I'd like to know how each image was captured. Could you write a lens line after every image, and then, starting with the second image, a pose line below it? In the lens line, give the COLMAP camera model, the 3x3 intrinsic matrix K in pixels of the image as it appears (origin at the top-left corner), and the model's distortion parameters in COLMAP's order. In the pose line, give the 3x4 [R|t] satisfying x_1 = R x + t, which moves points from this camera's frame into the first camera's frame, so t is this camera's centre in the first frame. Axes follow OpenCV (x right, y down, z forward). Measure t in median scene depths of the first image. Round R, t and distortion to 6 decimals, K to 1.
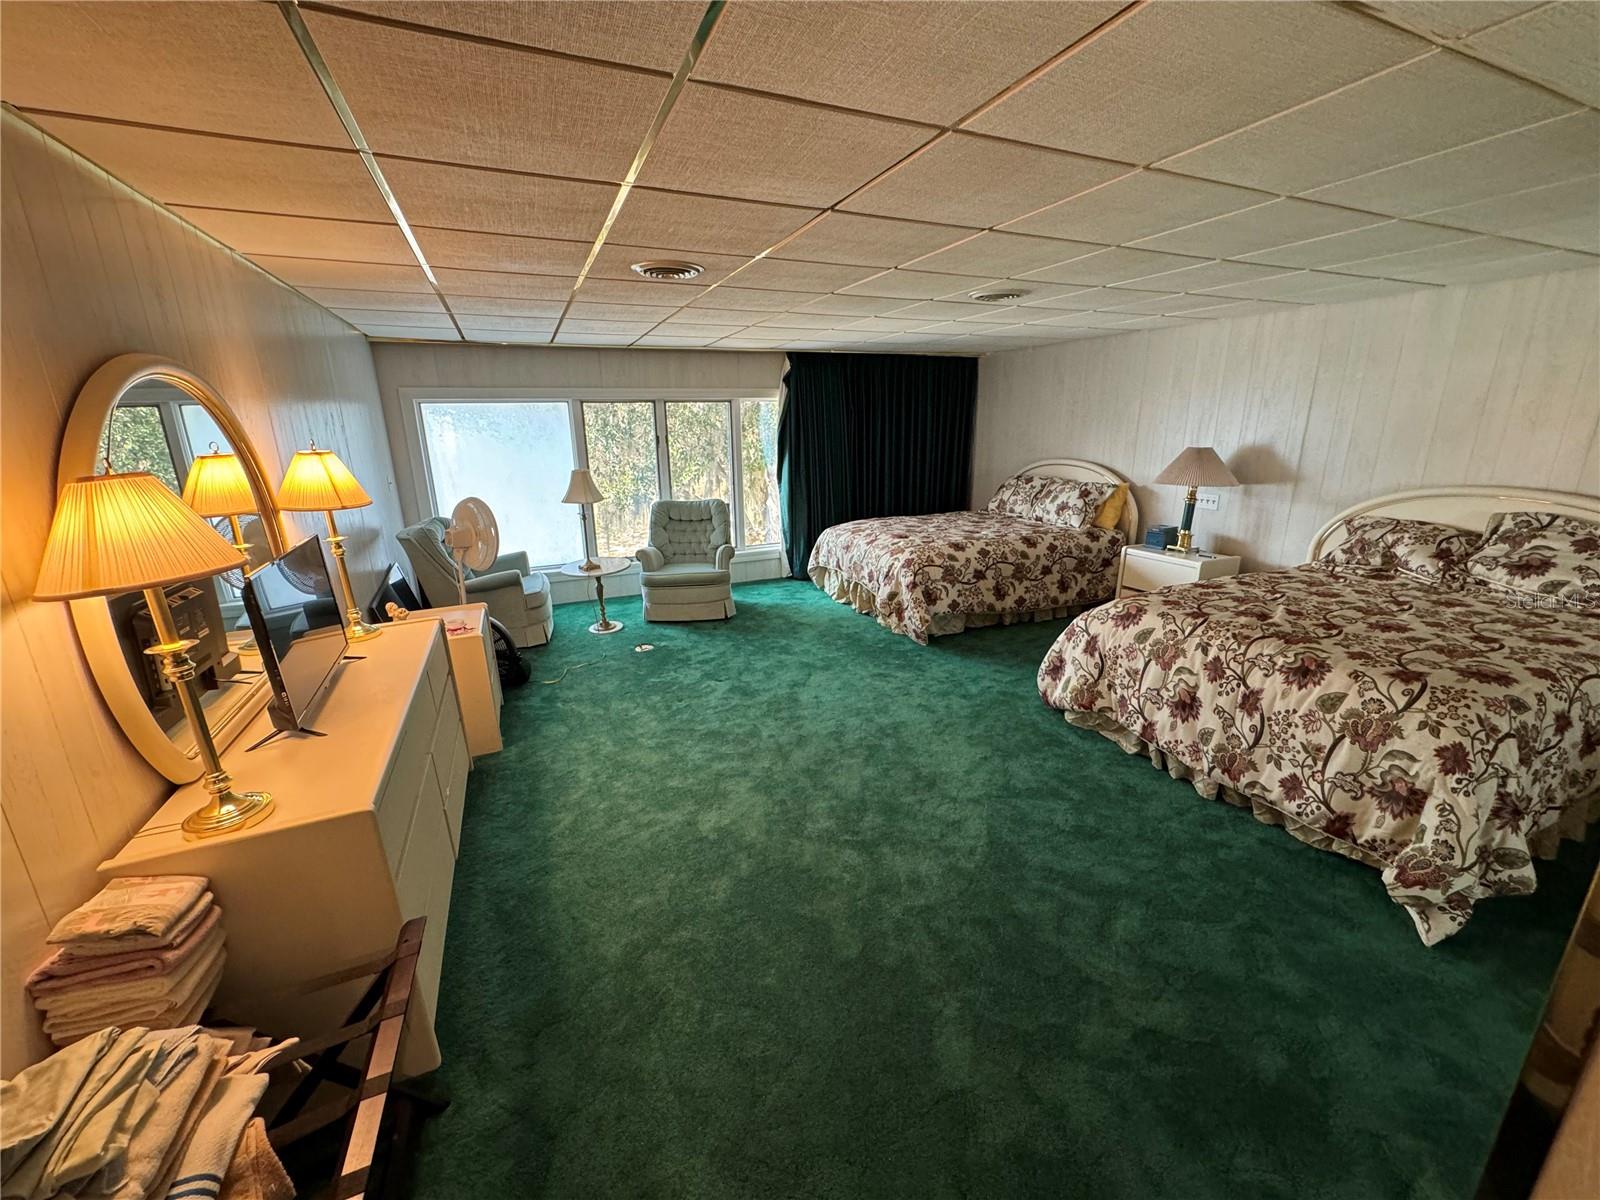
lens RADIAL K [[637.5, 0, 799.7], [0, 637.5, 598.3], [0, 0, 1]] dist [0.002476, -0.001451]
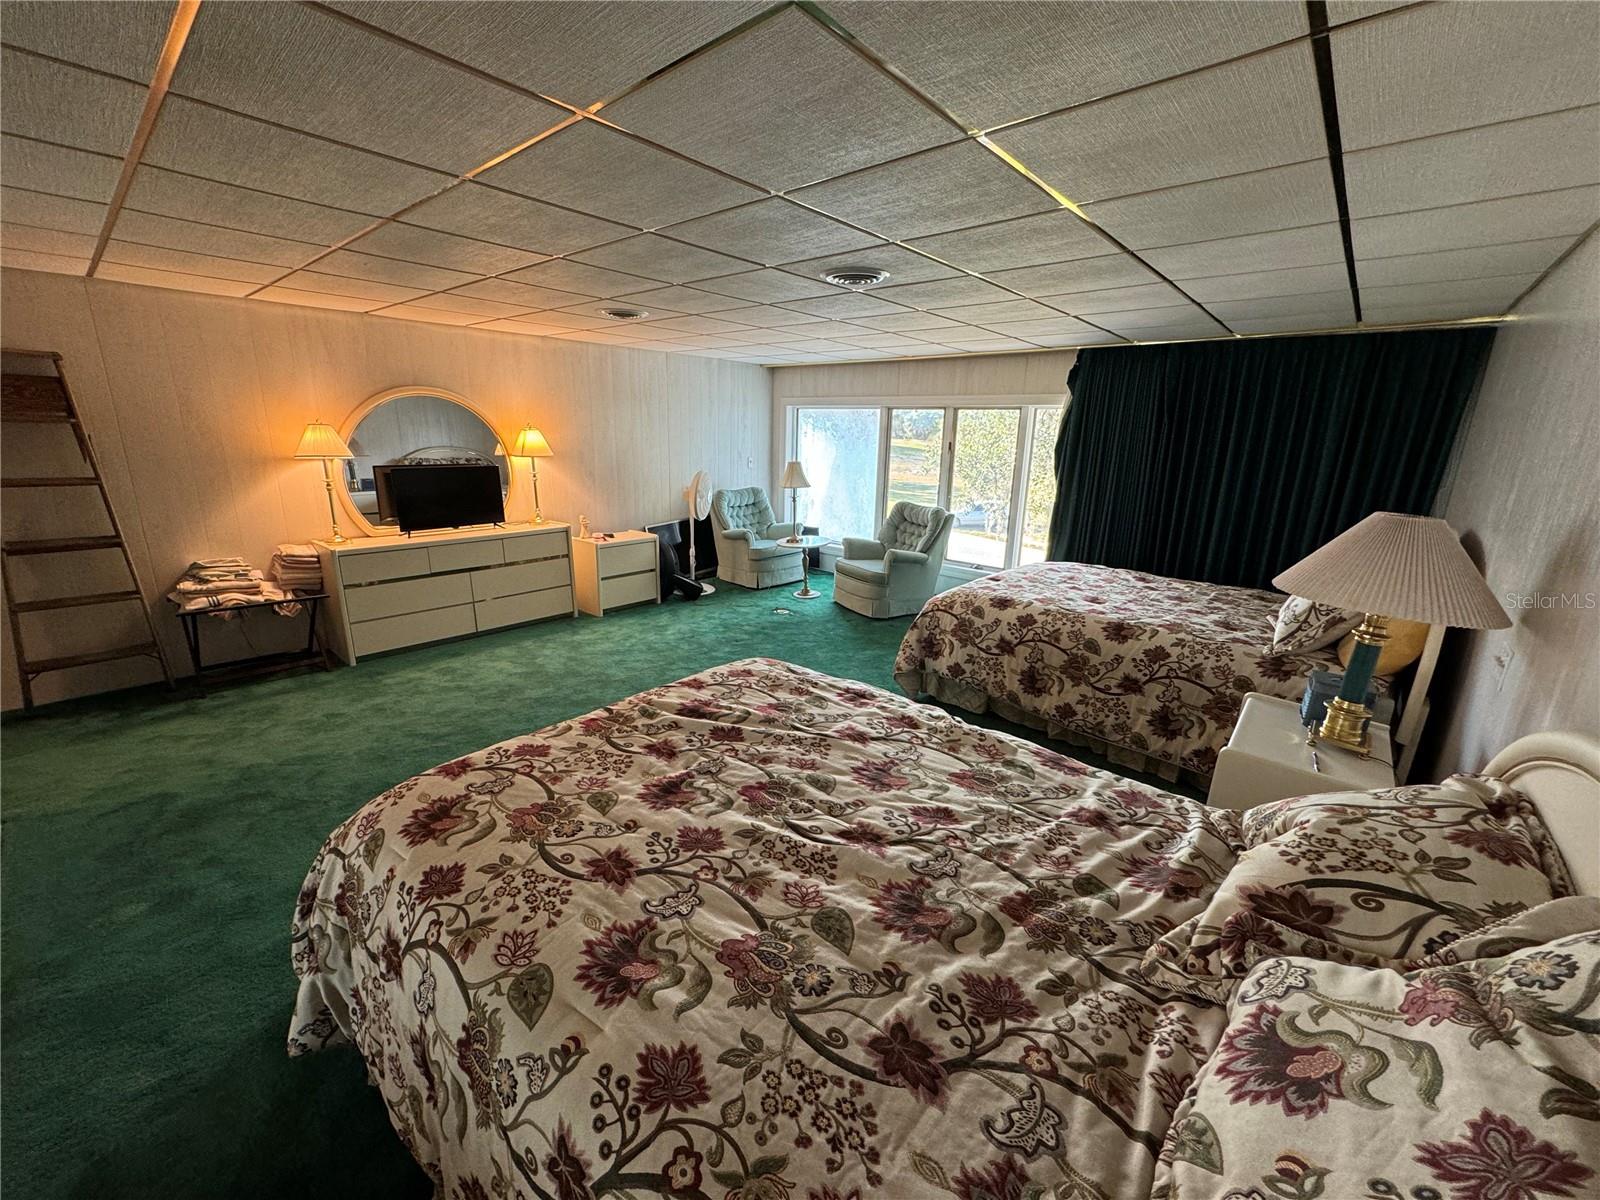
lens RADIAL K [[637.5, 0, 795.8], [0, 637.5, 597.6], [0, 0, 1]] dist [0.002476, -0.001451]
pose [[0.417138, 0.258449, -0.871321, 0.778715], [-0.279856, 0.948658, 0.147409, -0.126126], [0.864683, 0.182354, 0.468050, 0.444301]]
